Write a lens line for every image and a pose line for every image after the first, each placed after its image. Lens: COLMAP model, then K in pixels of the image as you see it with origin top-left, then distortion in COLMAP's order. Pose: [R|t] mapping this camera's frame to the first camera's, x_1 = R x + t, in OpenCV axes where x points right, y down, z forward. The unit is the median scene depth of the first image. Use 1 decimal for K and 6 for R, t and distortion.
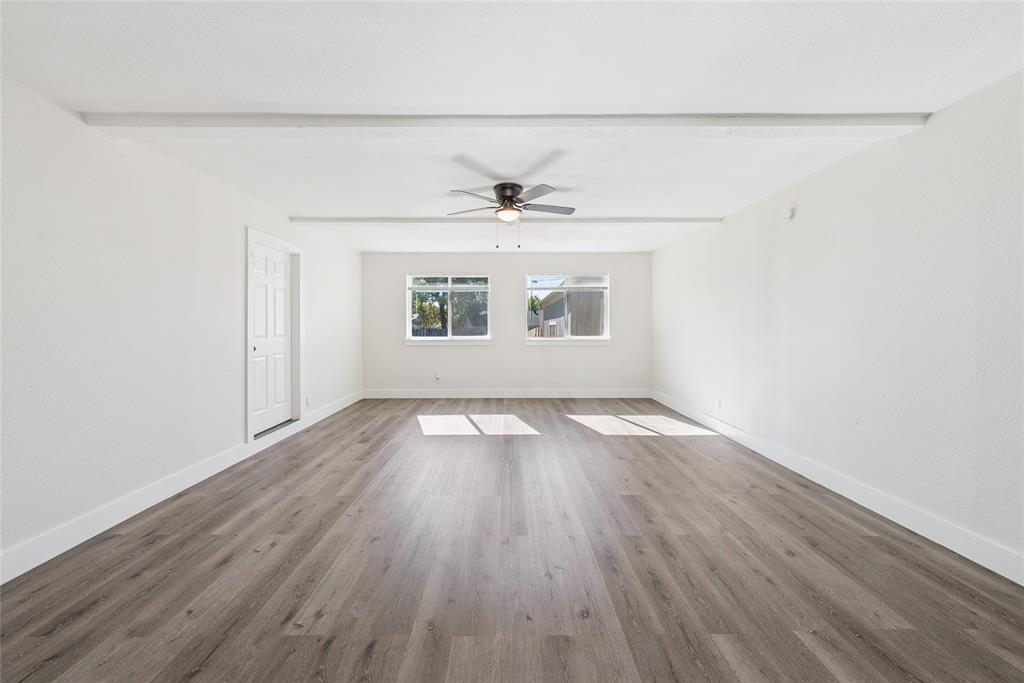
lens RADIAL K [[361.5, 0, 512.0], [0, 361.5, 319.6], [0, 0, 1]] dist [-0.000867, -0.000099]
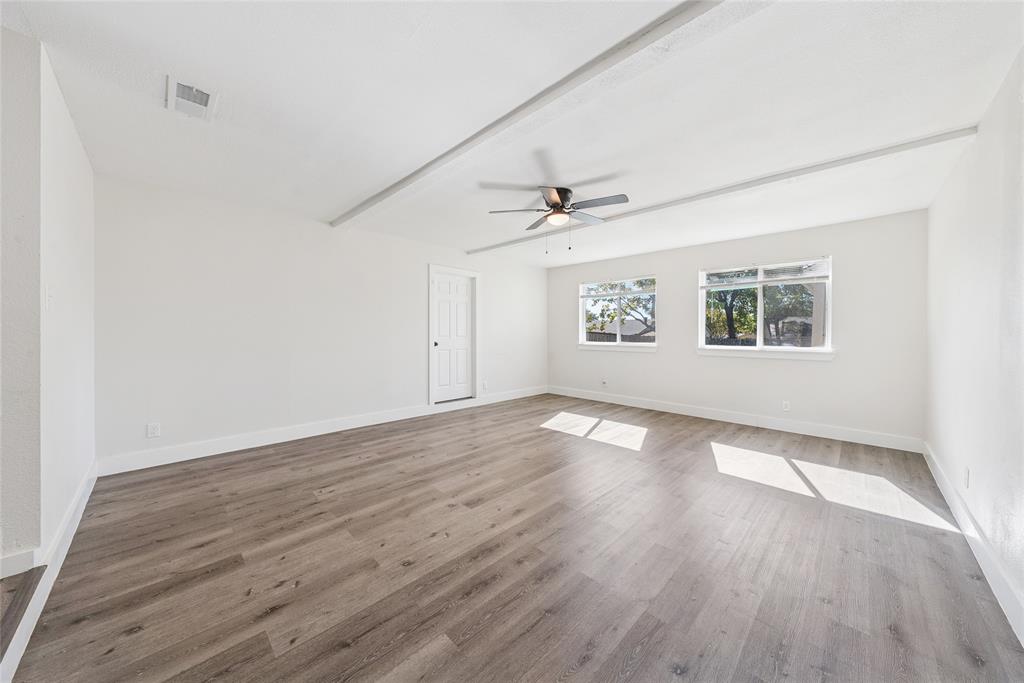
lens RADIAL K [[353.2, 0, 514.0], [0, 353.2, 333.6], [0, 0, 1]] dist [-0.000539, -0.000131]
pose [[0.705457, 0.009235, -0.708693, 0.764519], [0.002132, 0.999883, 0.015152, 0.020115], [0.708750, -0.012200, 0.705354, 0.259206]]
